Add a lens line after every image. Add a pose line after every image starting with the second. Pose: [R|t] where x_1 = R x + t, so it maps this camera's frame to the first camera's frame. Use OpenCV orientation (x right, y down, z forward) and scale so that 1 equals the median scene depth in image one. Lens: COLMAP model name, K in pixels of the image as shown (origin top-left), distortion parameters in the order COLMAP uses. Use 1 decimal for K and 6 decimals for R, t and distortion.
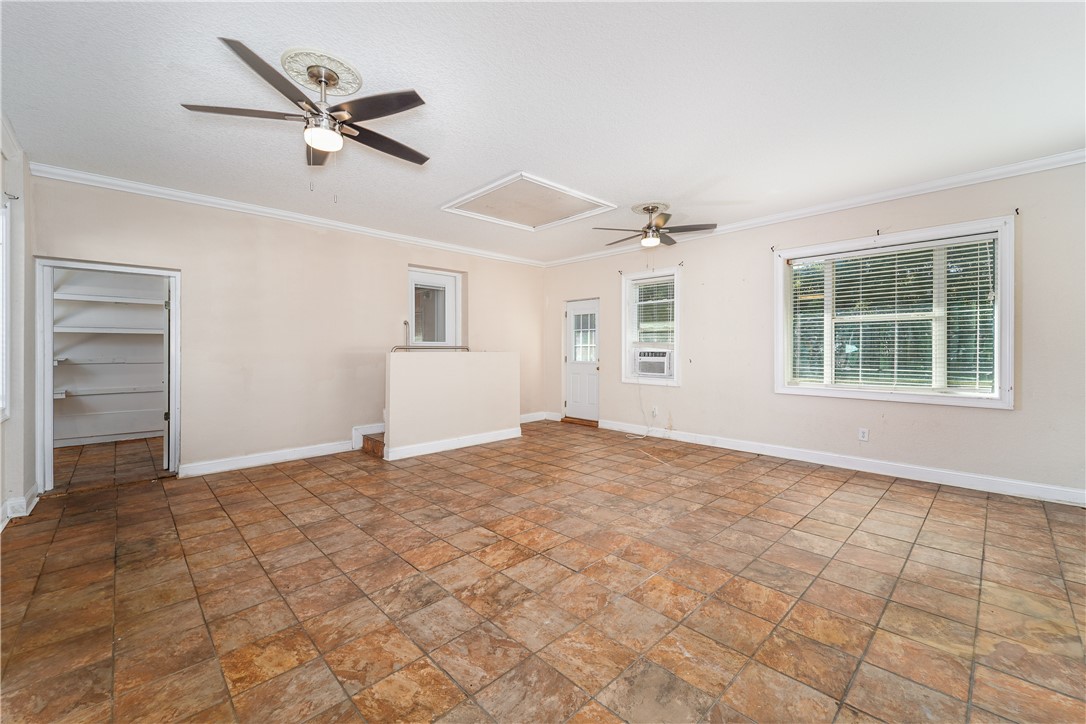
lens RADIAL K [[439.3, 0, 543.4], [0, 439.3, 354.2], [0, 0, 1]] dist [0.000711, -0.000006]
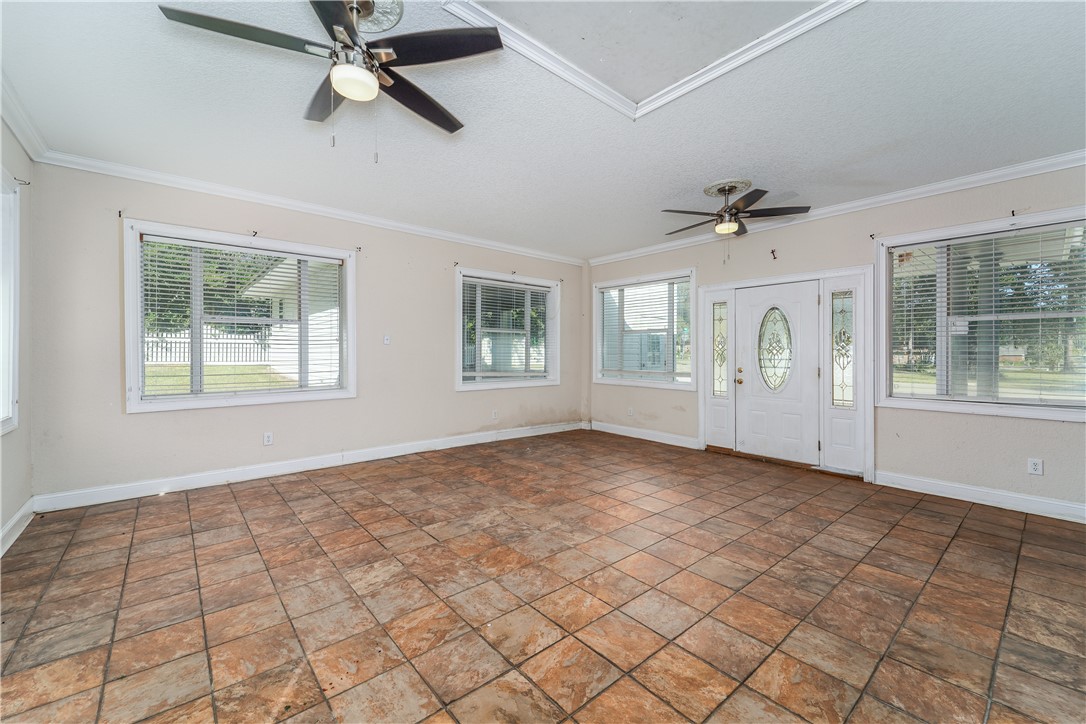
lens RADIAL K [[439.3, 0, 544.4], [0, 439.3, 357.4], [0, 0, 1]] dist [0.000711, -0.000006]
pose [[-0.998544, -0.000105, 0.053939, 0.069108], [0.000571, 0.999922, 0.012516, -0.014316], [-0.053936, 0.012529, -0.998466, 1.937870]]
